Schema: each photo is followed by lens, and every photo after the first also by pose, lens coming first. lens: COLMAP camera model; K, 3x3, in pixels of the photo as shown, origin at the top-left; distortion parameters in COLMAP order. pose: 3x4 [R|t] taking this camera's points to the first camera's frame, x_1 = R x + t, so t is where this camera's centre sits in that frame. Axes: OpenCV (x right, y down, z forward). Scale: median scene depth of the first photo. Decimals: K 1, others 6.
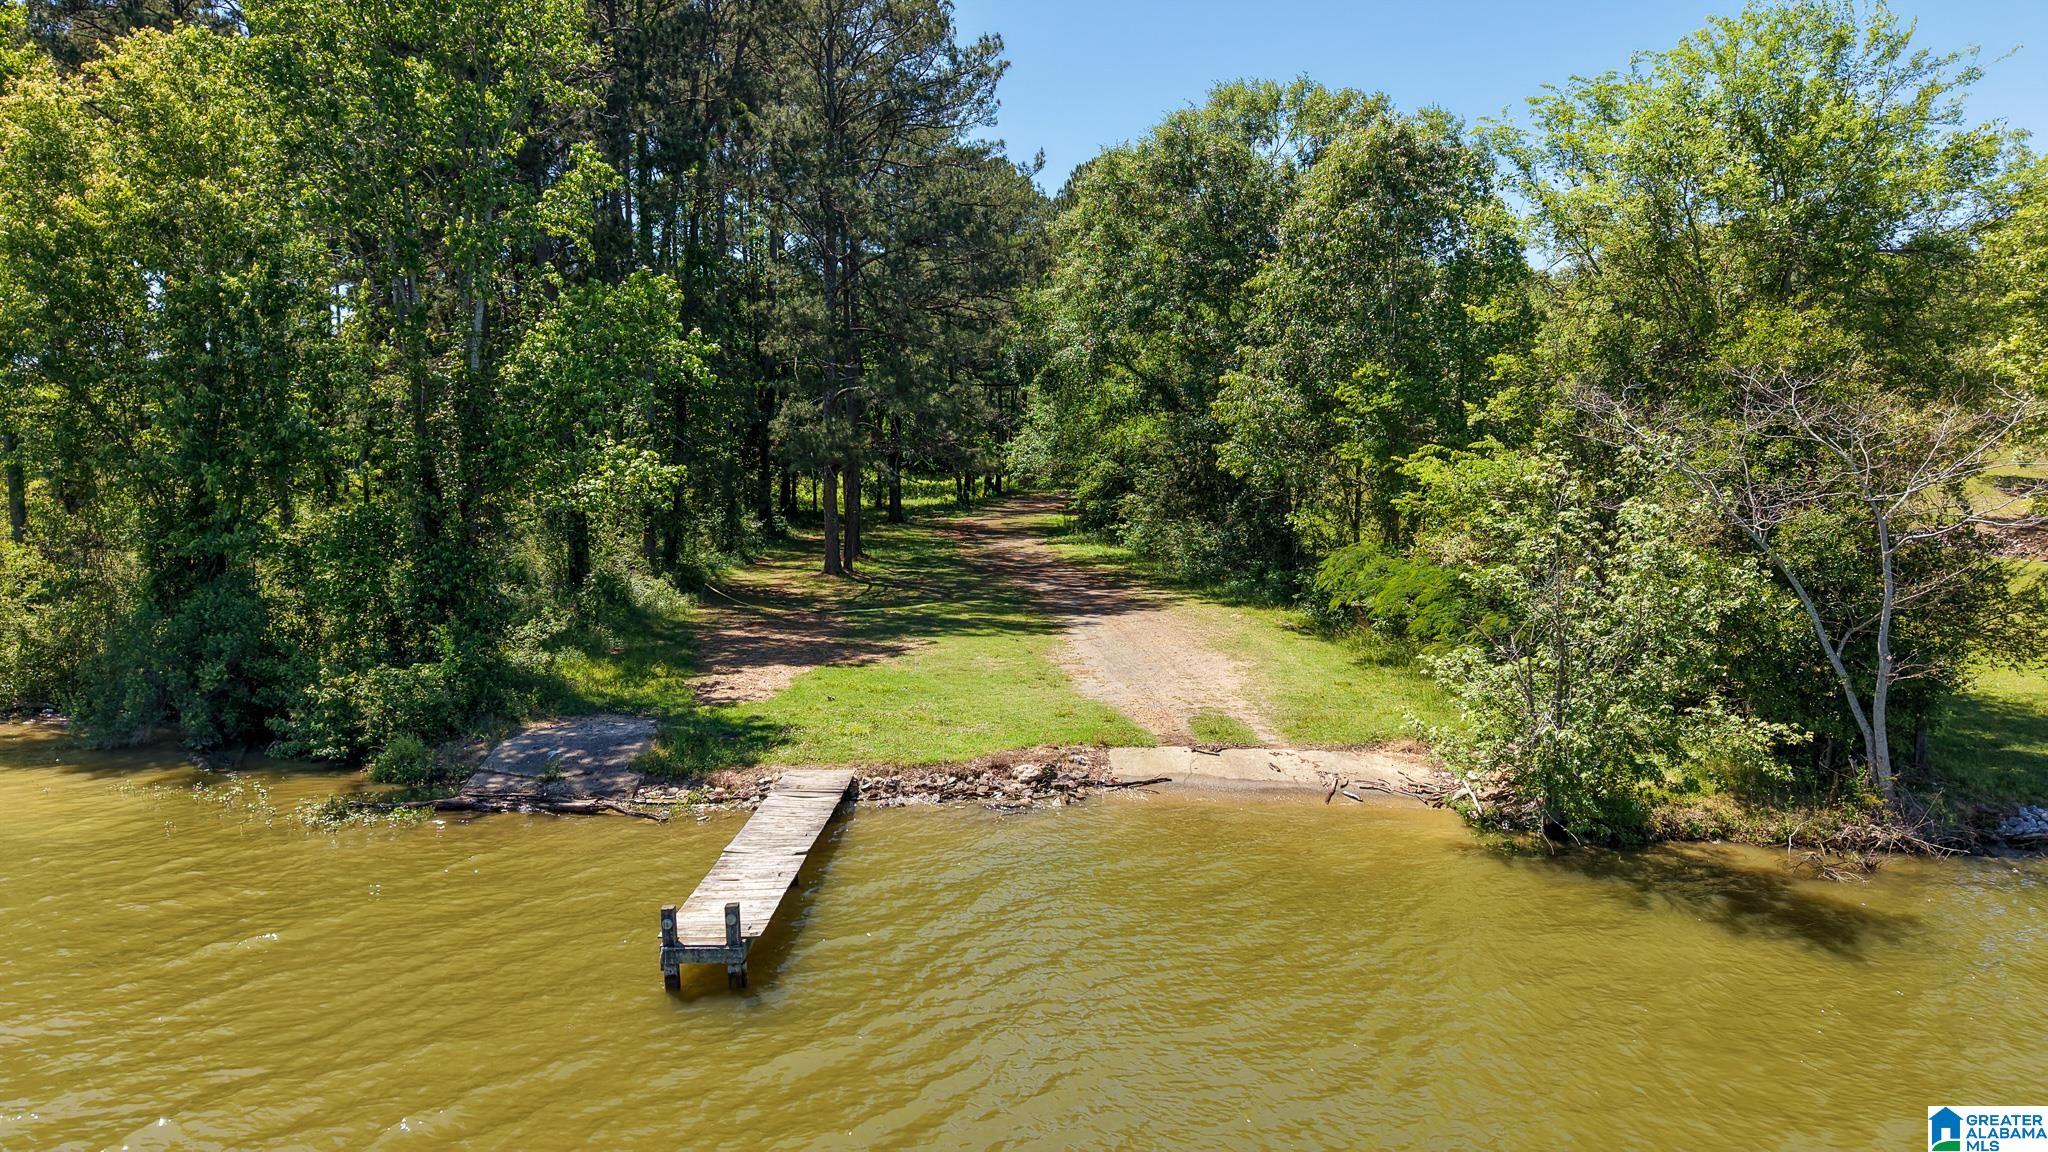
lens RADIAL K [[1370.2, 0, 1007.9], [0, 1370.2, 591.9], [0, 0, 1]] dist [0.045889, -0.055246]
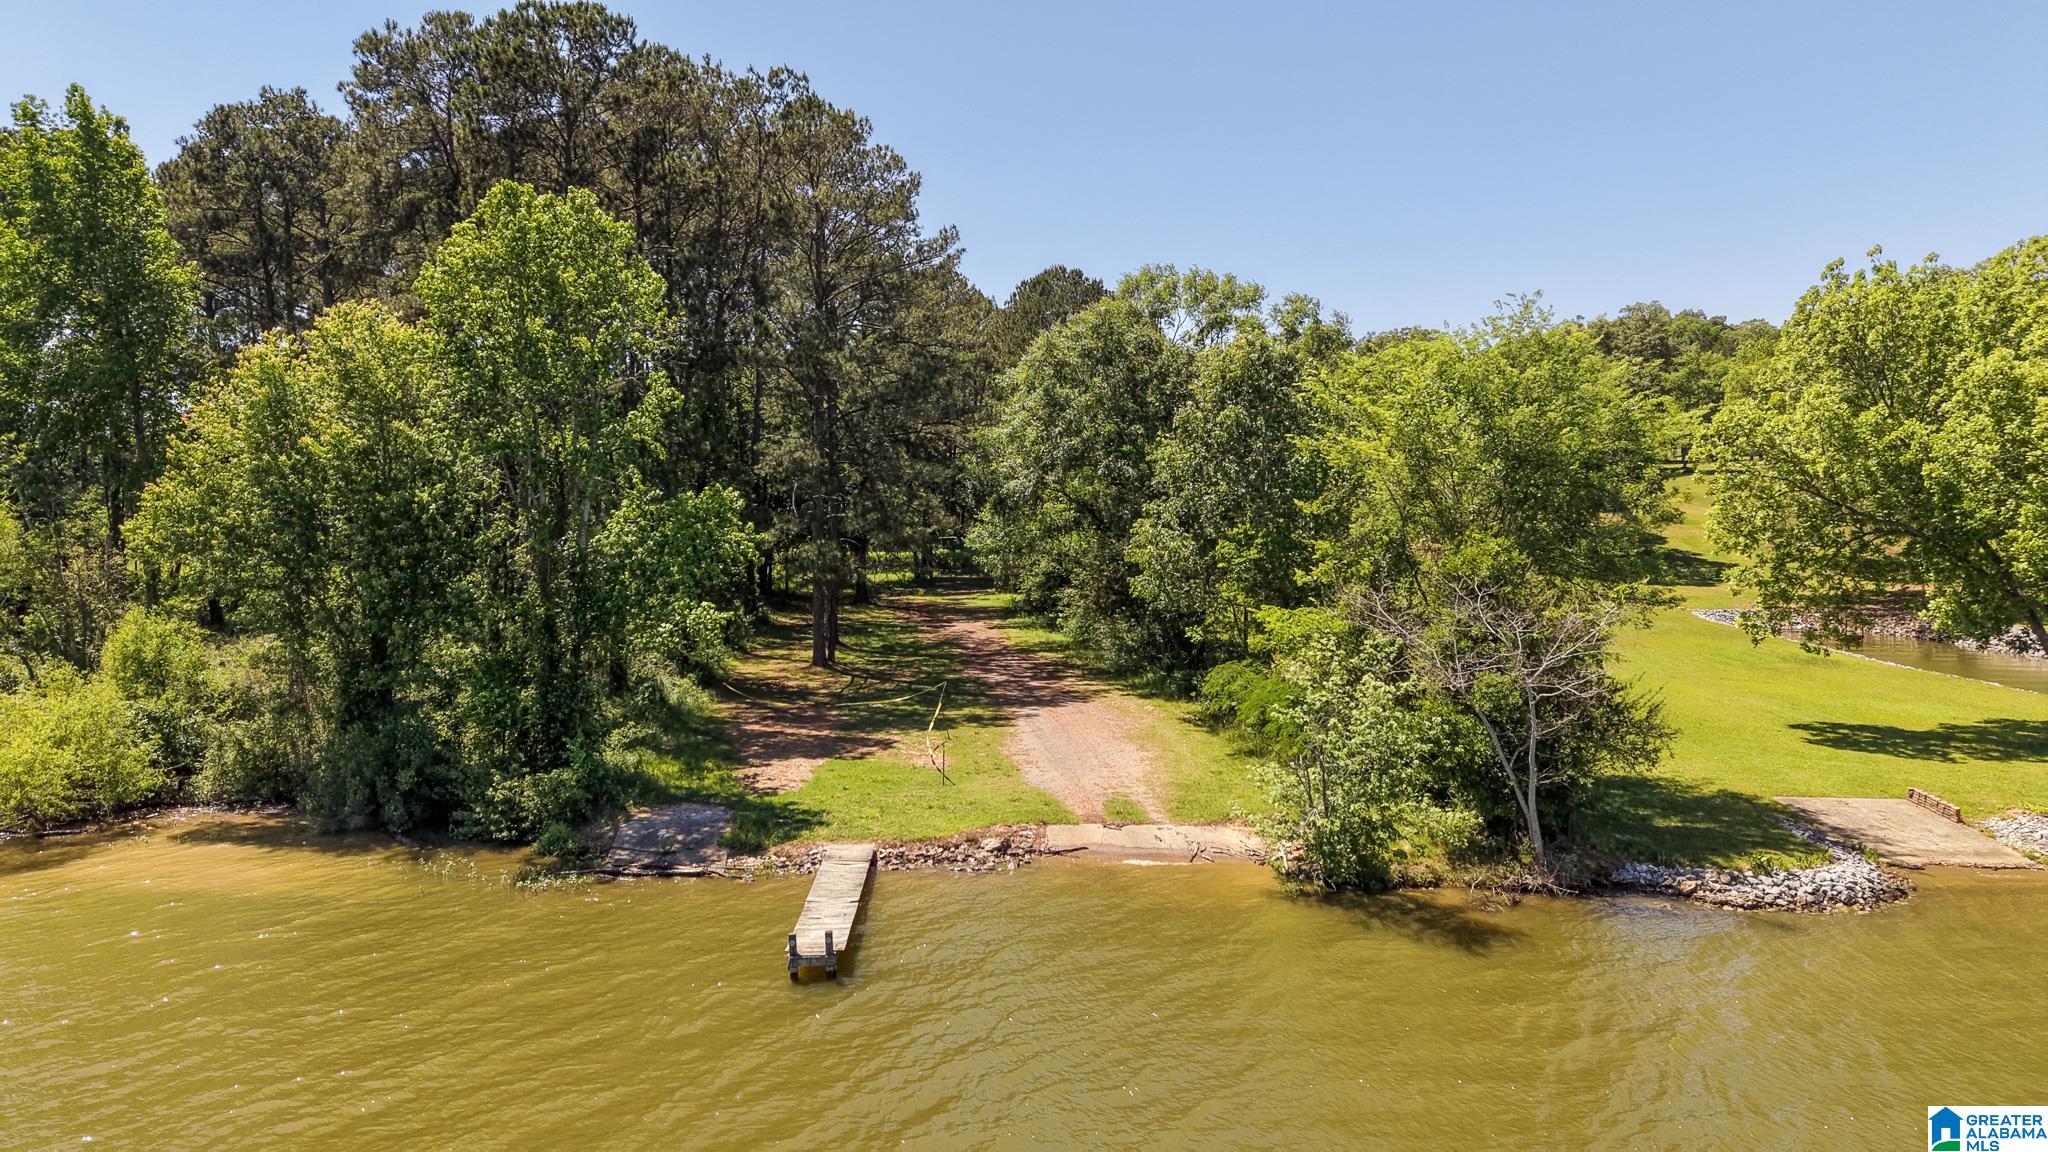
lens RADIAL K [[1370.2, 0, 1011.1], [0, 1370.2, 585.7], [0, 0, 1]] dist [0.045889, -0.055246]
pose [[0.999079, -0.002851, 0.042807, -0.022963], [0.004342, 0.999386, -0.034777, -0.082937], [-0.042682, 0.034931, 0.998478, -0.422512]]
